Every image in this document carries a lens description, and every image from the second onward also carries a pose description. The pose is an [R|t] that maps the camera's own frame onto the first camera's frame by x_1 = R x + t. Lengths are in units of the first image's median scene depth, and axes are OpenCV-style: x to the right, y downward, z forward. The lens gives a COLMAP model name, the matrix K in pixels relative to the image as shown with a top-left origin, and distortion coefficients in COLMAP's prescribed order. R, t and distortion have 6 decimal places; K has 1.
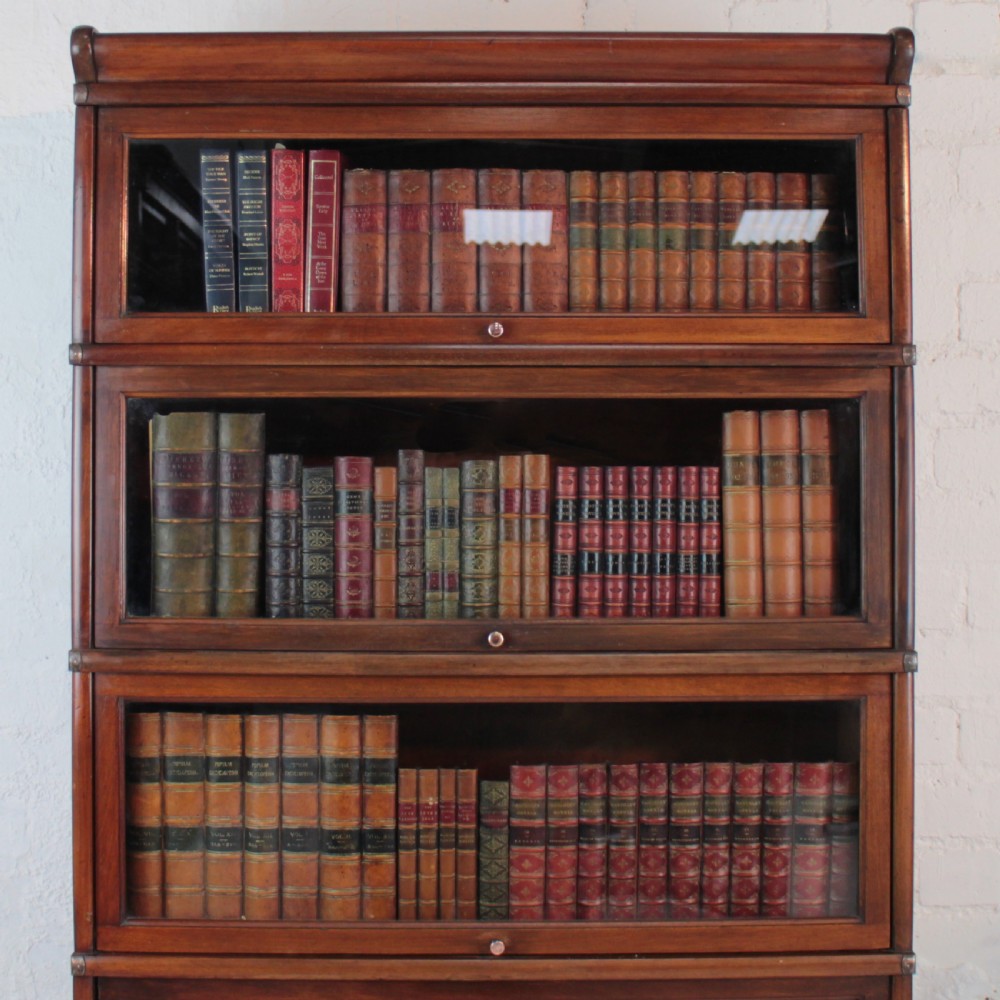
lens RADIAL K [[1721.7, 0, 498.6], [0, 1721.7, 385.1], [0, 0, 1]] dist [-0.165820, 0.129667]
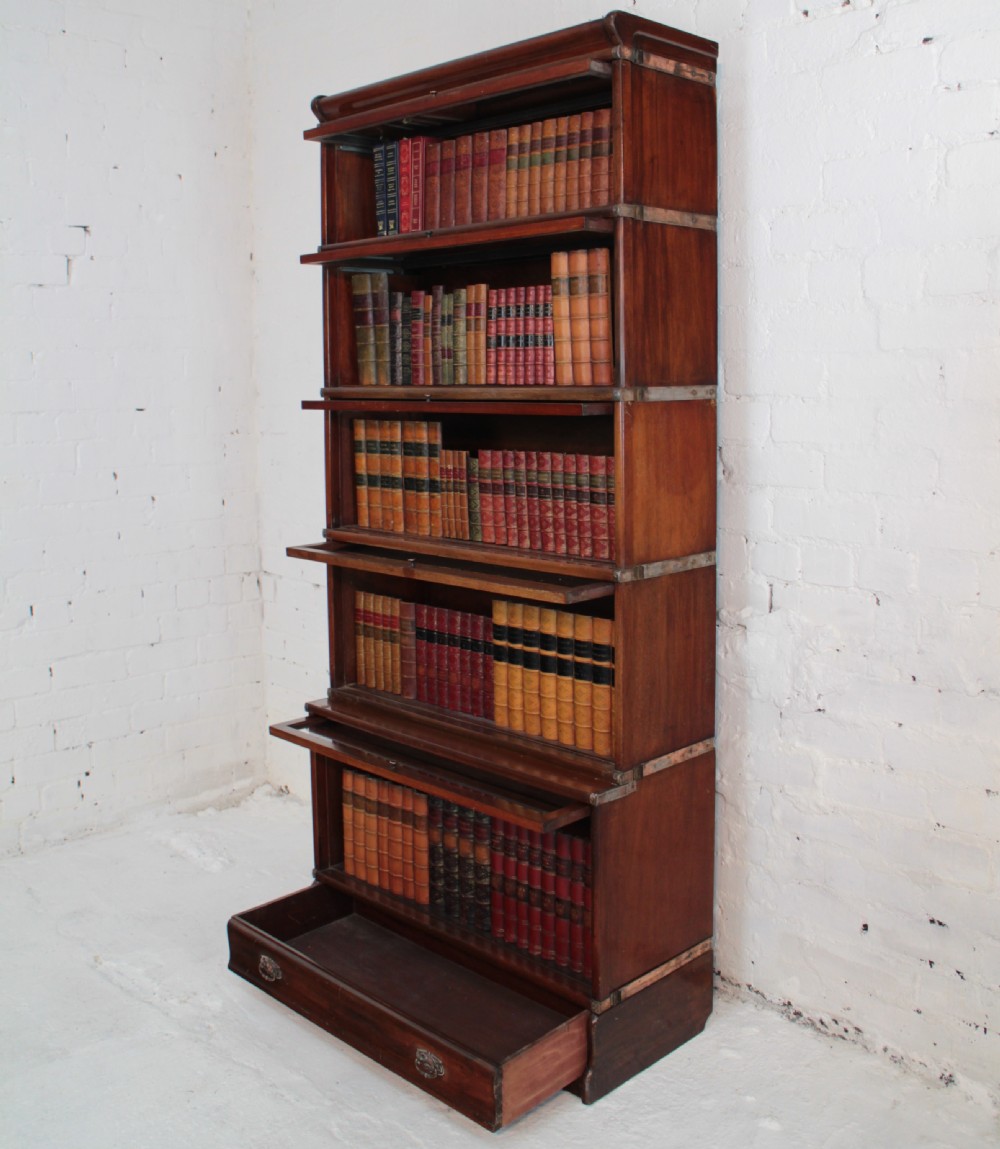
lens RADIAL K [[1212.4, 0, 531.4], [0, 1212.4, 484.4], [0, 0, 1]] dist [-0.167852, 0.132662]
pose [[0.705057, 0.056525, -0.706895, 0.997433], [0.032735, 0.993161, 0.112066, 0.111022], [0.708395, -0.102153, 0.698385, 0.096583]]
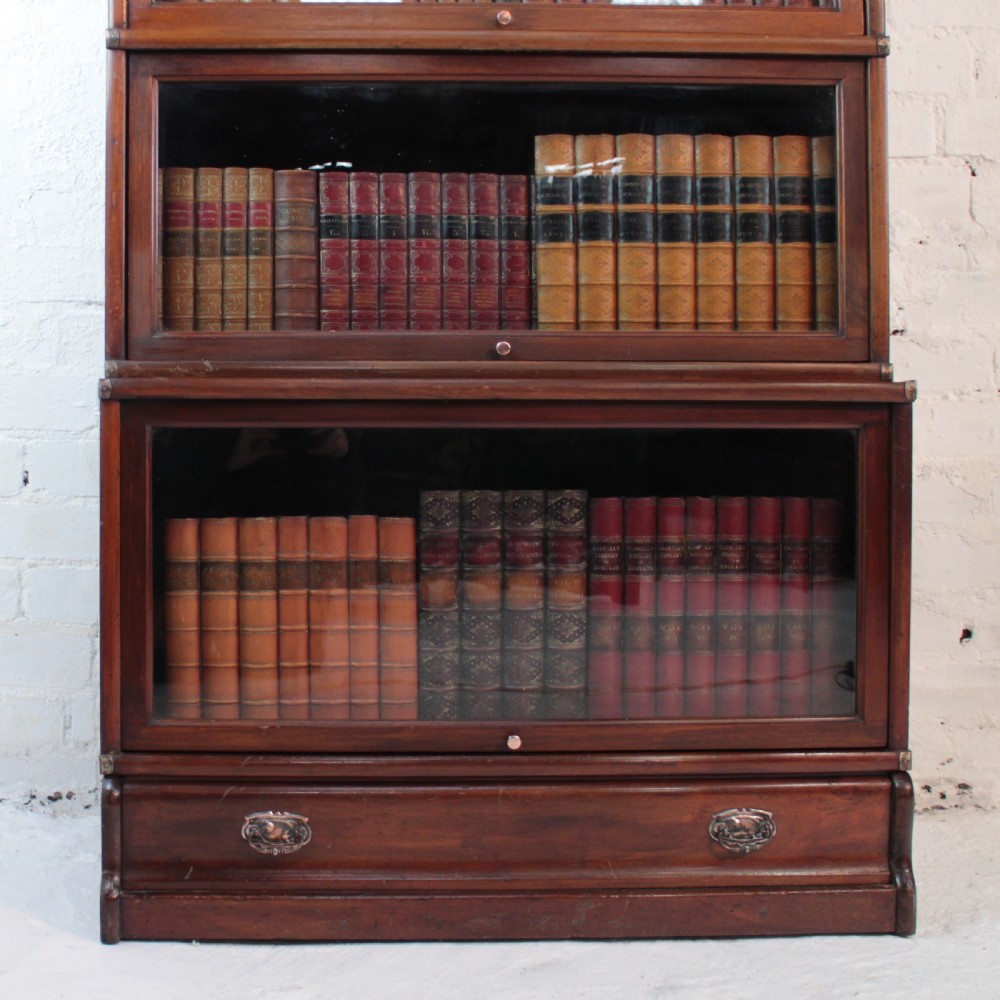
lens RADIAL K [[1542.7, 0, 305.1], [0, 1542.7, 452.2], [0, 0, 1]] dist [-0.119714, 0.053190]
pose [[0.999973, -0.001400, -0.007172, -0.116566], [0.001702, 0.999103, 0.042308, 0.545489], [0.007107, -0.042319, 0.999079, 0.018641]]
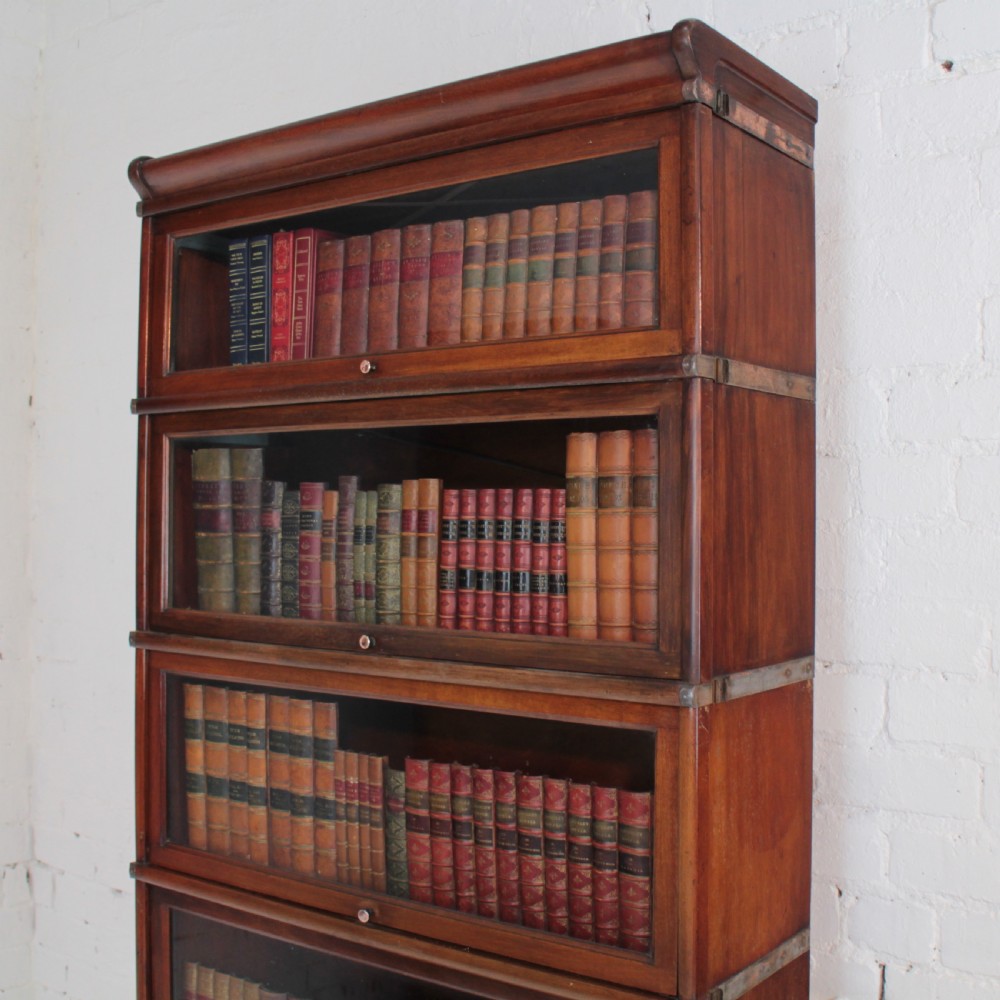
lens RADIAL K [[1270.1, 0, 612.7], [0, 1270.1, 498.0], [0, 0, 1]] dist [-0.164625, 0.125138]
pose [[0.831750, -0.004595, -0.555131, 0.573151], [0.013272, 0.999845, 0.011609, 0.045124], [0.554992, -0.017024, 0.831682, 0.393602]]
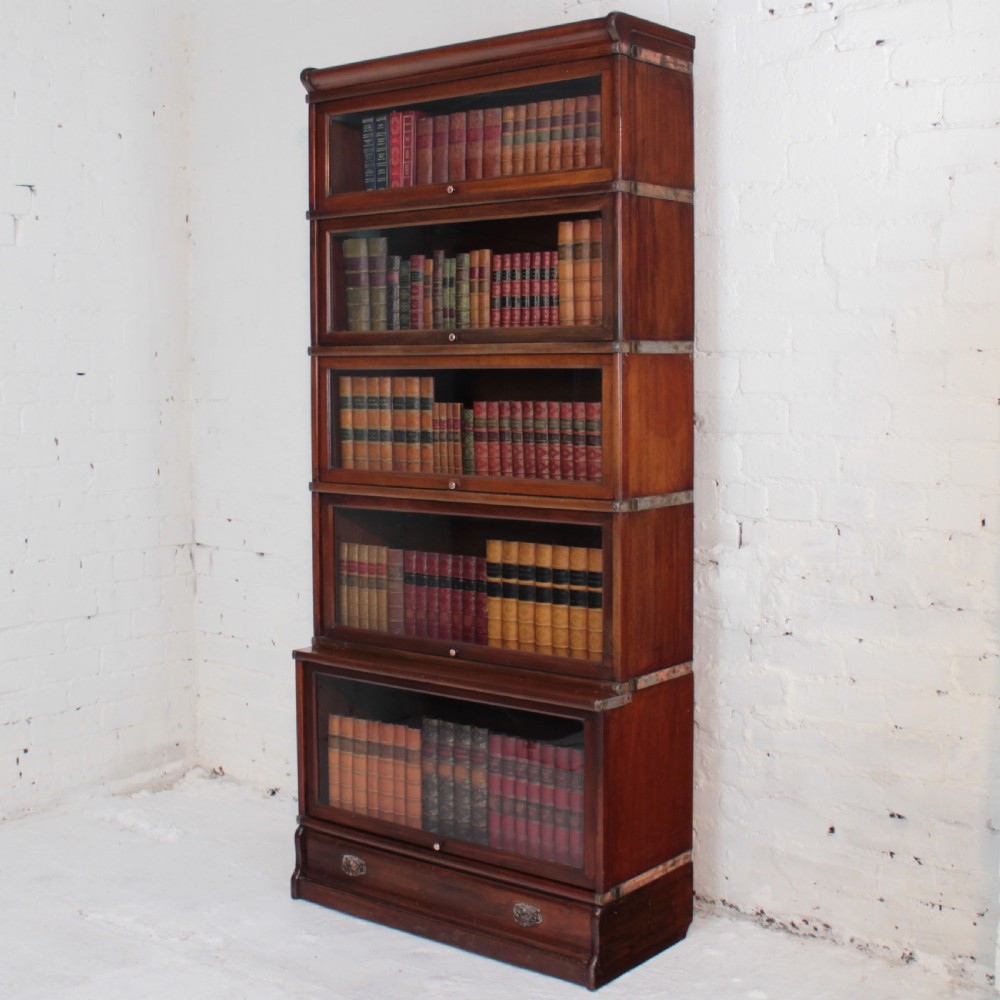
lens RADIAL K [[1510.5, 0, 499.3], [0, 1510.5, 471.9], [0, 0, 1]] dist [-0.182882, 0.201413]
pose [[0.772823, 0.039418, -0.633396, 1.180258], [0.027811, 0.995007, 0.095856, 0.132788], [0.634012, -0.091695, 0.767868, -0.382604]]
